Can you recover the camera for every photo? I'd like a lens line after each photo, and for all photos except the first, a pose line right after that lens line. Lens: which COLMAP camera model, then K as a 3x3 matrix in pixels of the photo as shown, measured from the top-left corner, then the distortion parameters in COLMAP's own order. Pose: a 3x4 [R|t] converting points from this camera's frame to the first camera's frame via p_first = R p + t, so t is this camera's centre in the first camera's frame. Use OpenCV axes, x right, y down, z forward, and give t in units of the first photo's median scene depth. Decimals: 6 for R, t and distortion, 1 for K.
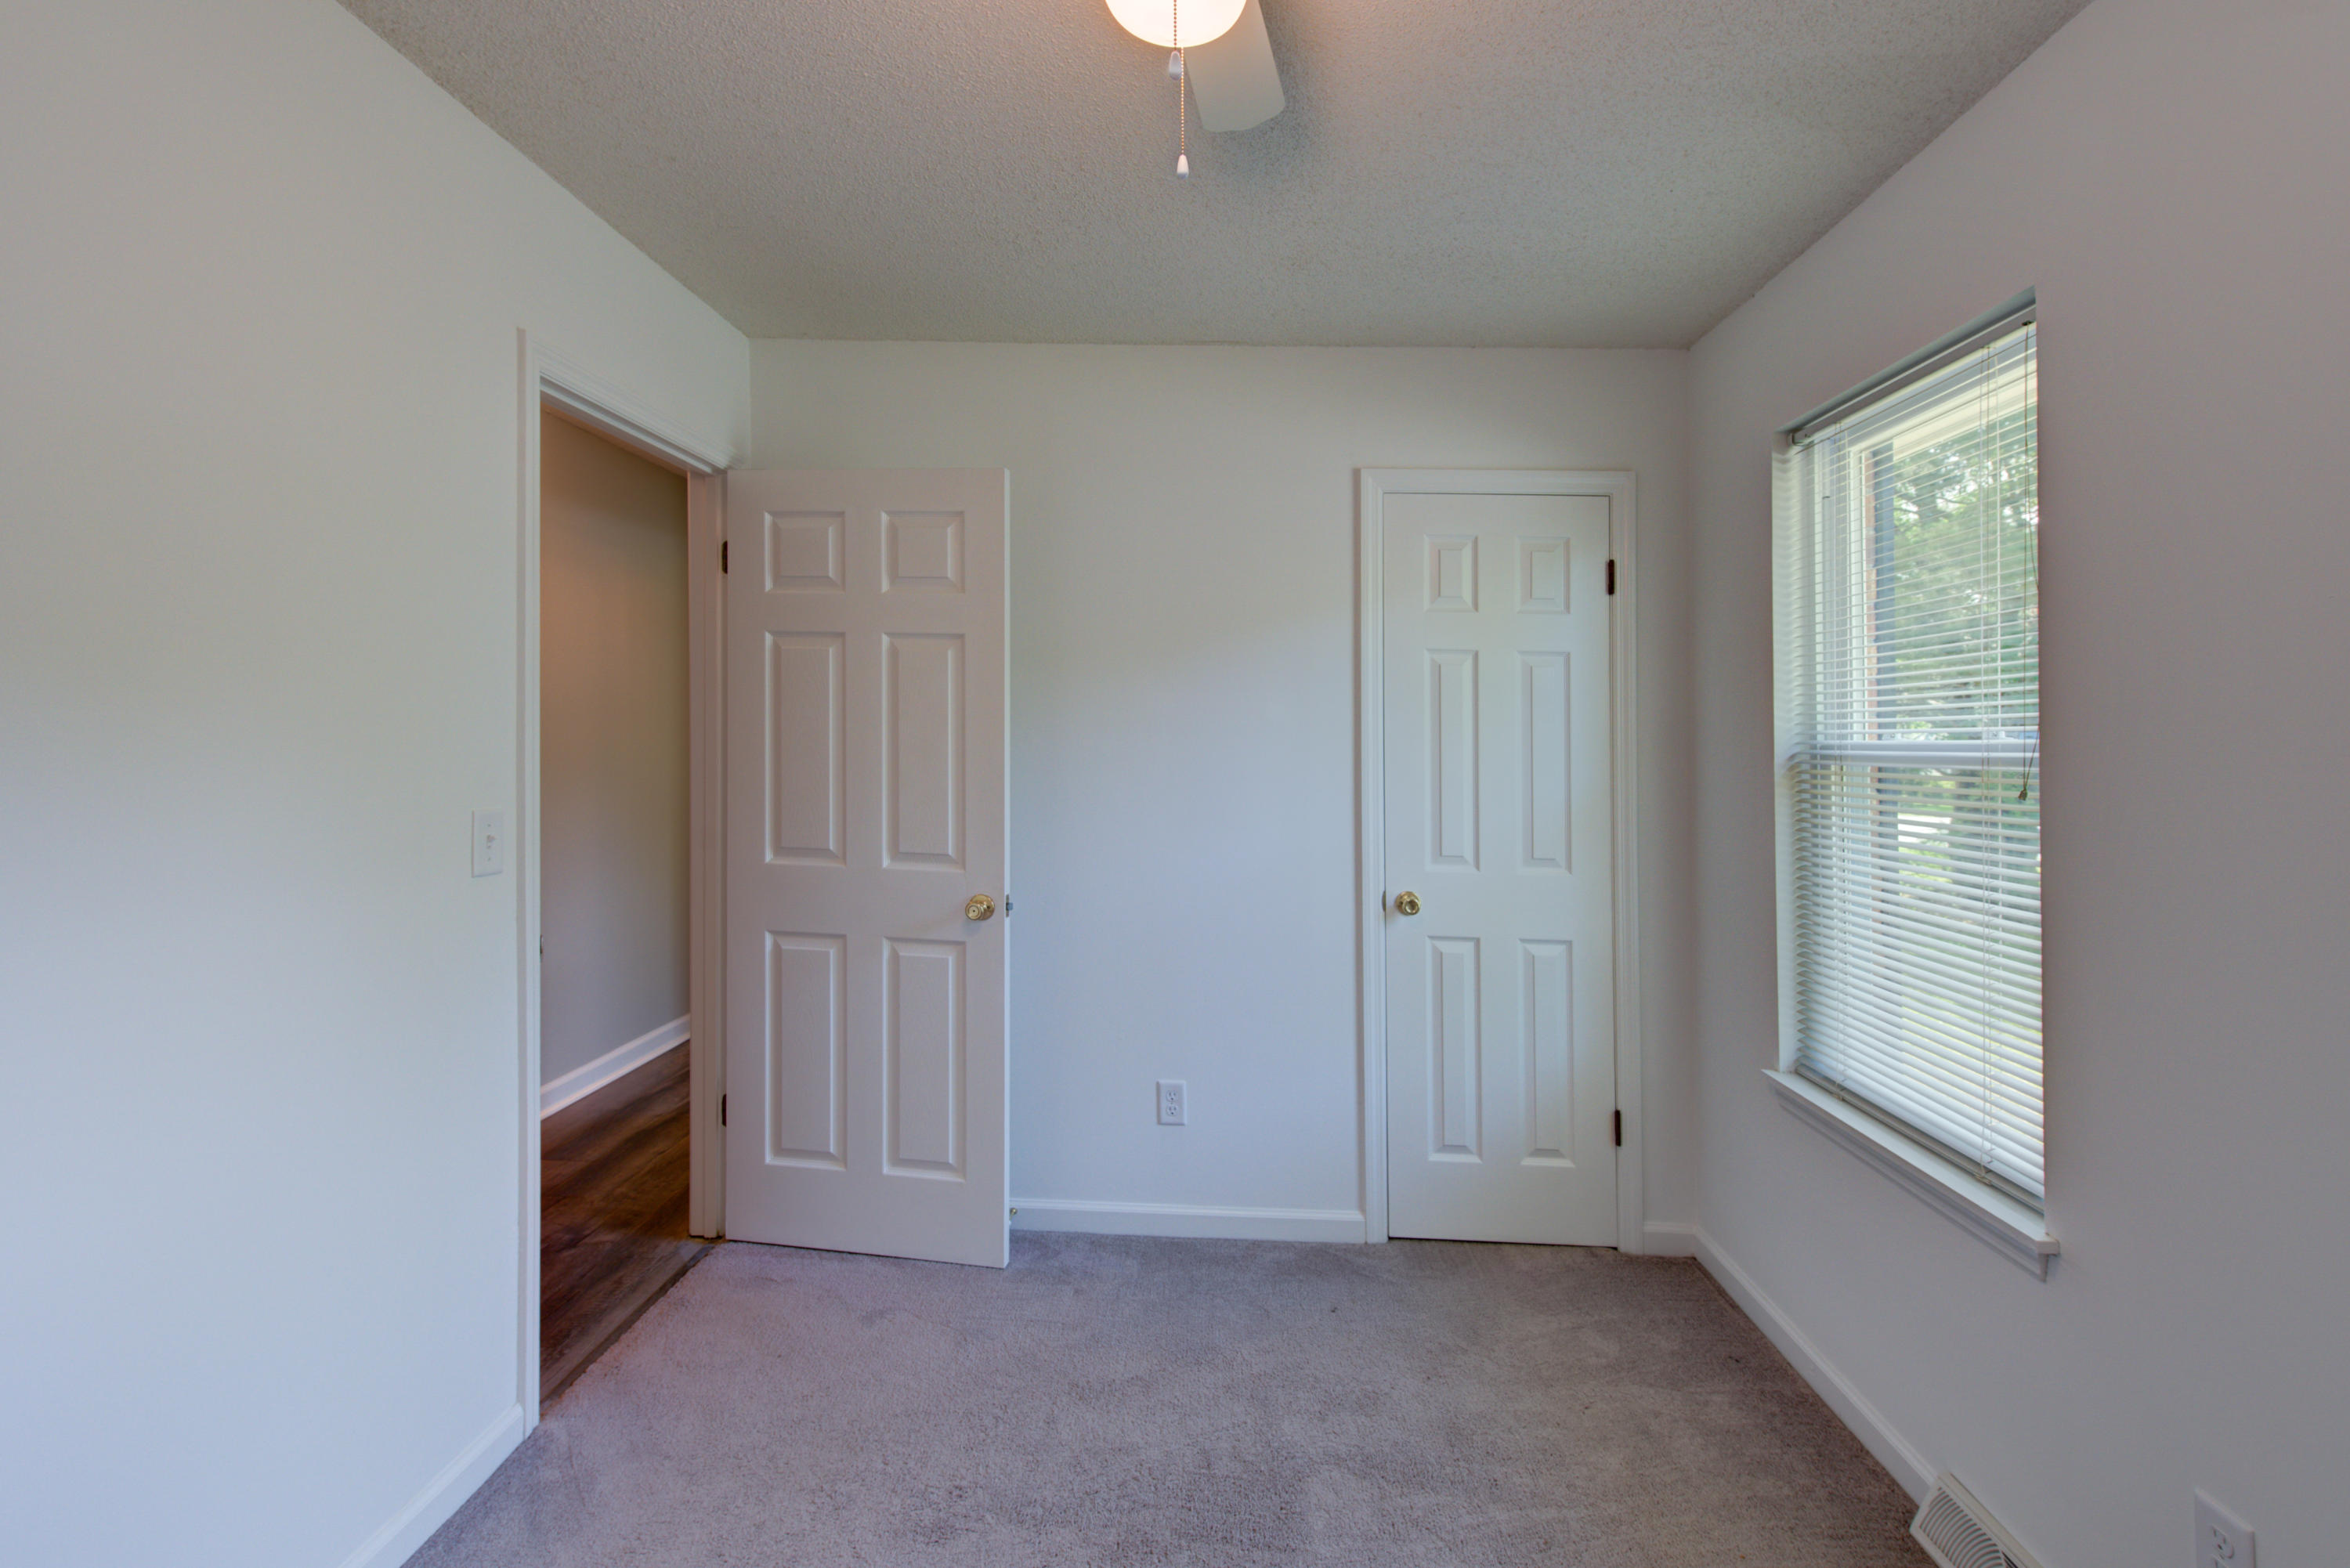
lens RADIAL K [[1090.8, 0, 1175.0], [0, 1090.8, 784.0], [0, 0, 1]] dist [0.000412, 0.000196]
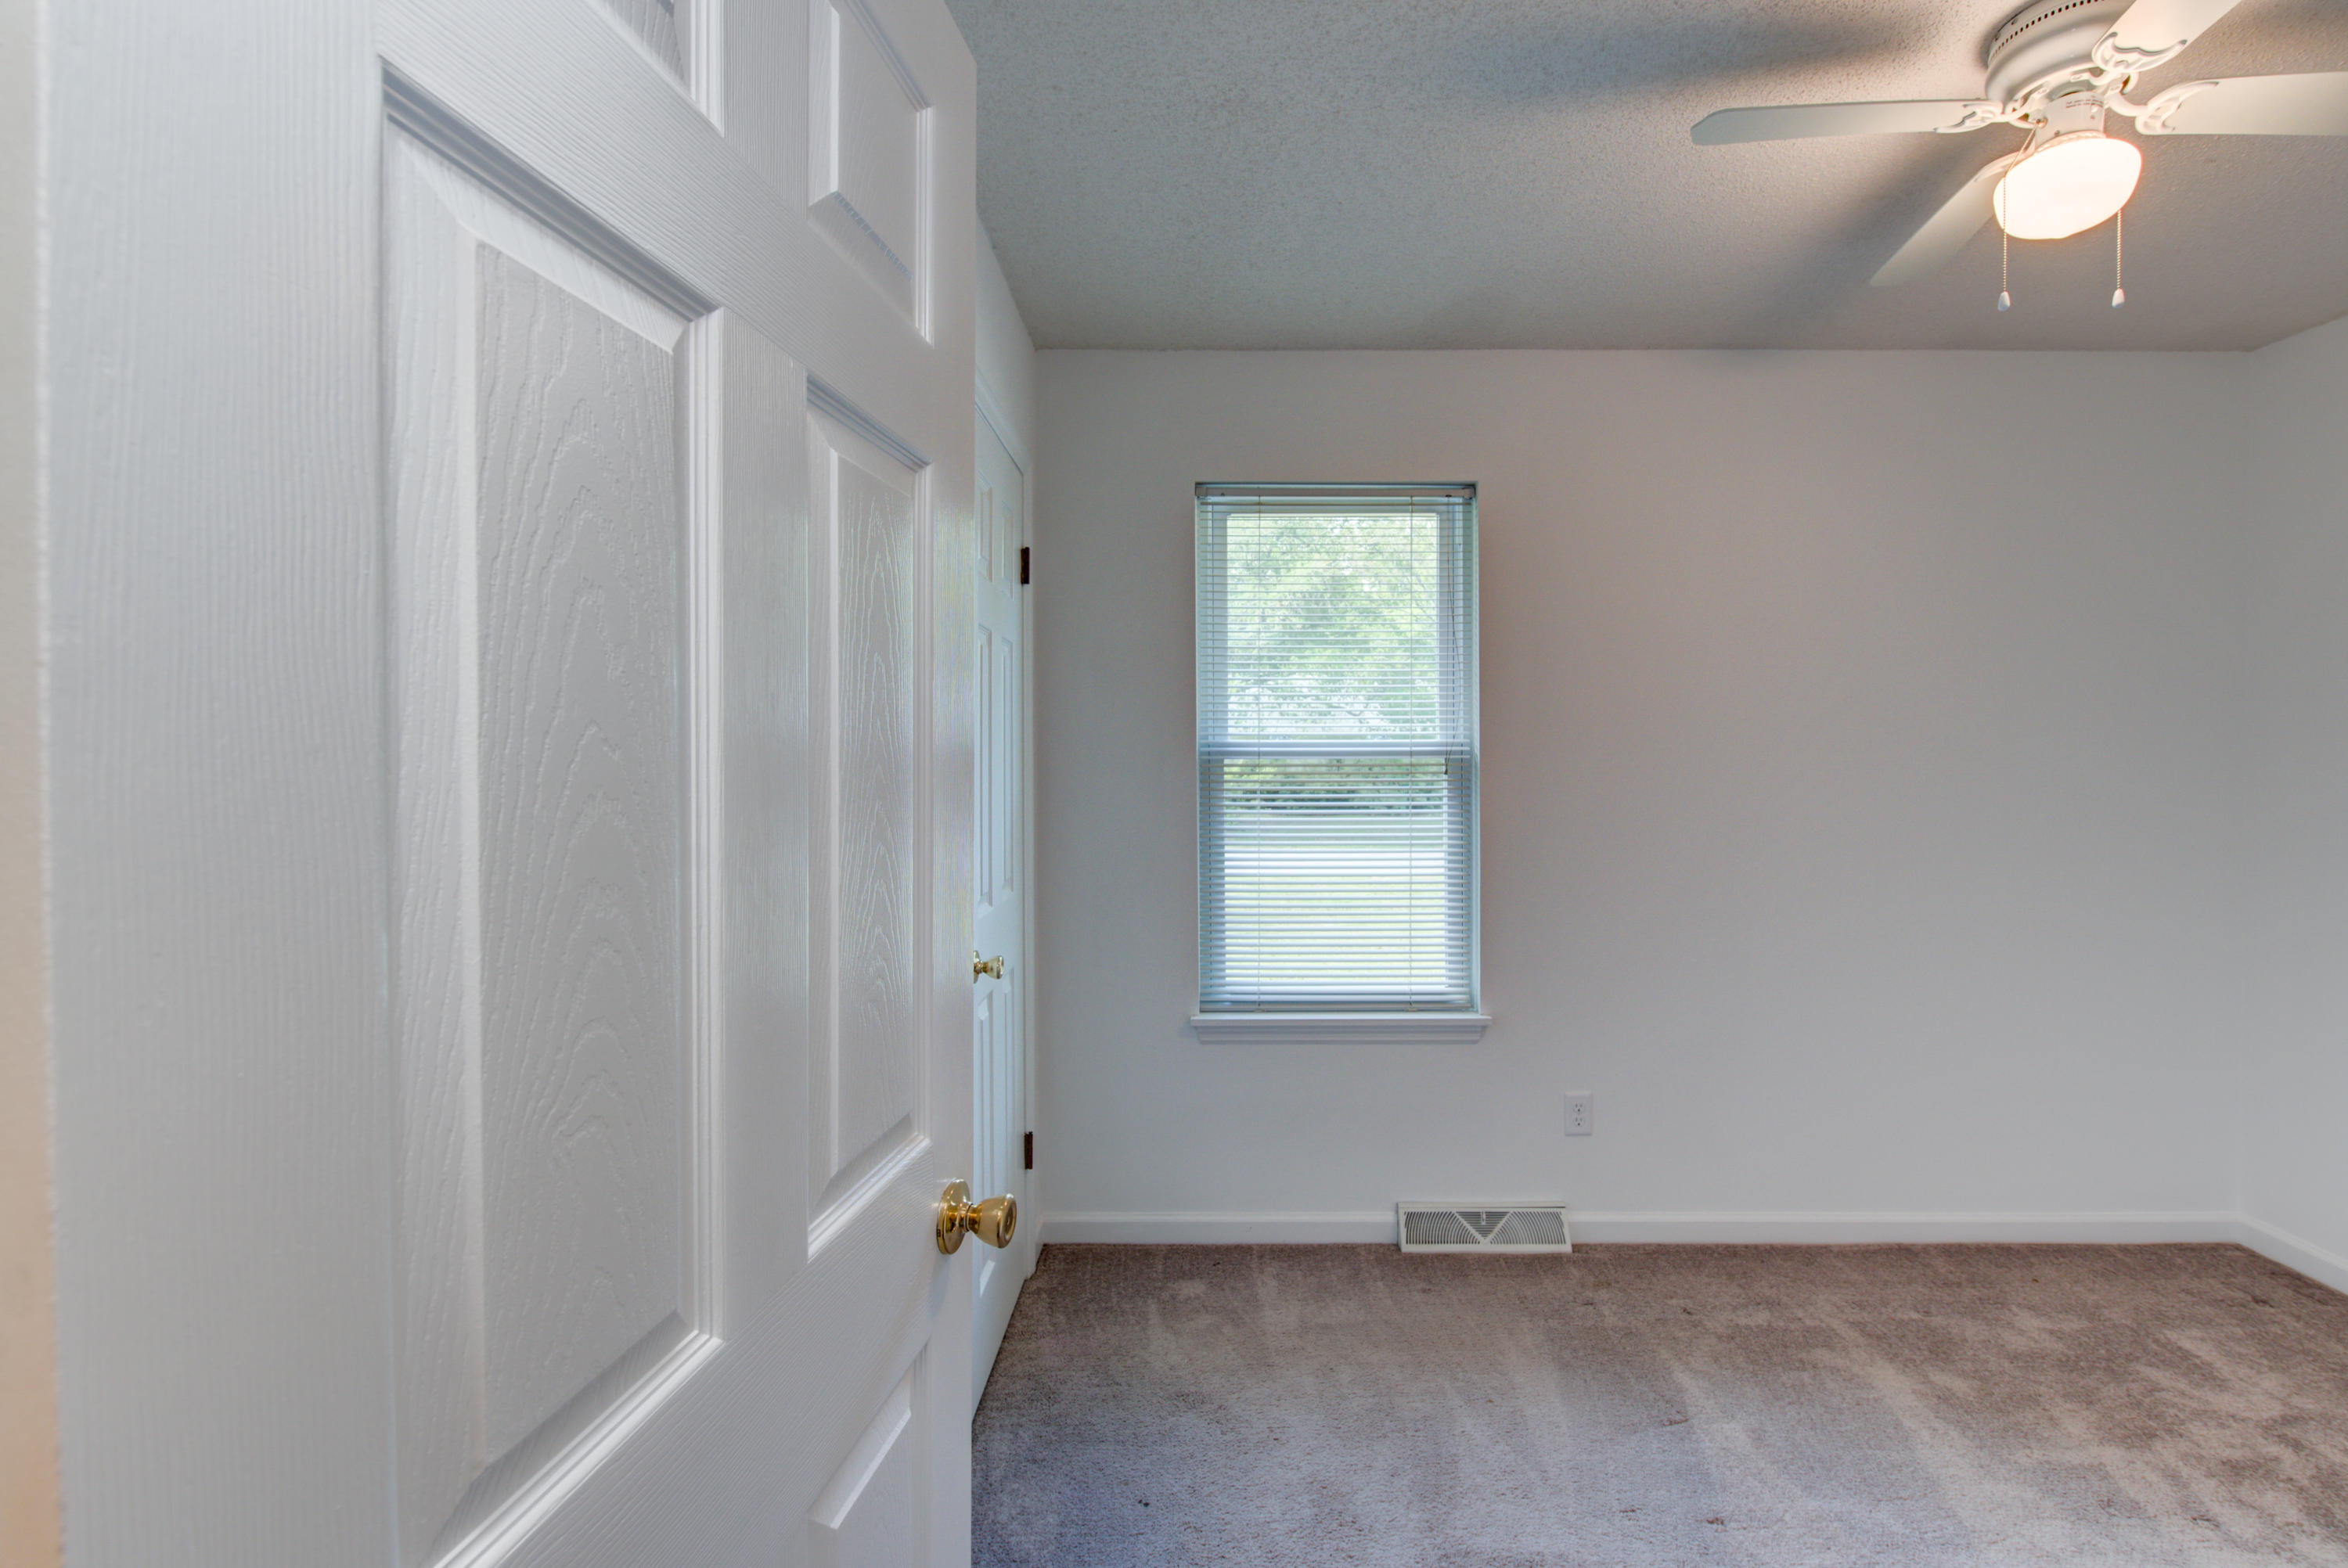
lens RADIAL K [[1089.8, 0, 1174.0], [0, 1089.8, 784.0], [0, 0, 1]] dist [0.000412, 0.000196]
pose [[-0.088644, -0.045367, 0.995030, -0.661502], [0.038123, 0.998076, 0.048902, -0.053442], [-0.995334, 0.042268, -0.086743, 1.174861]]
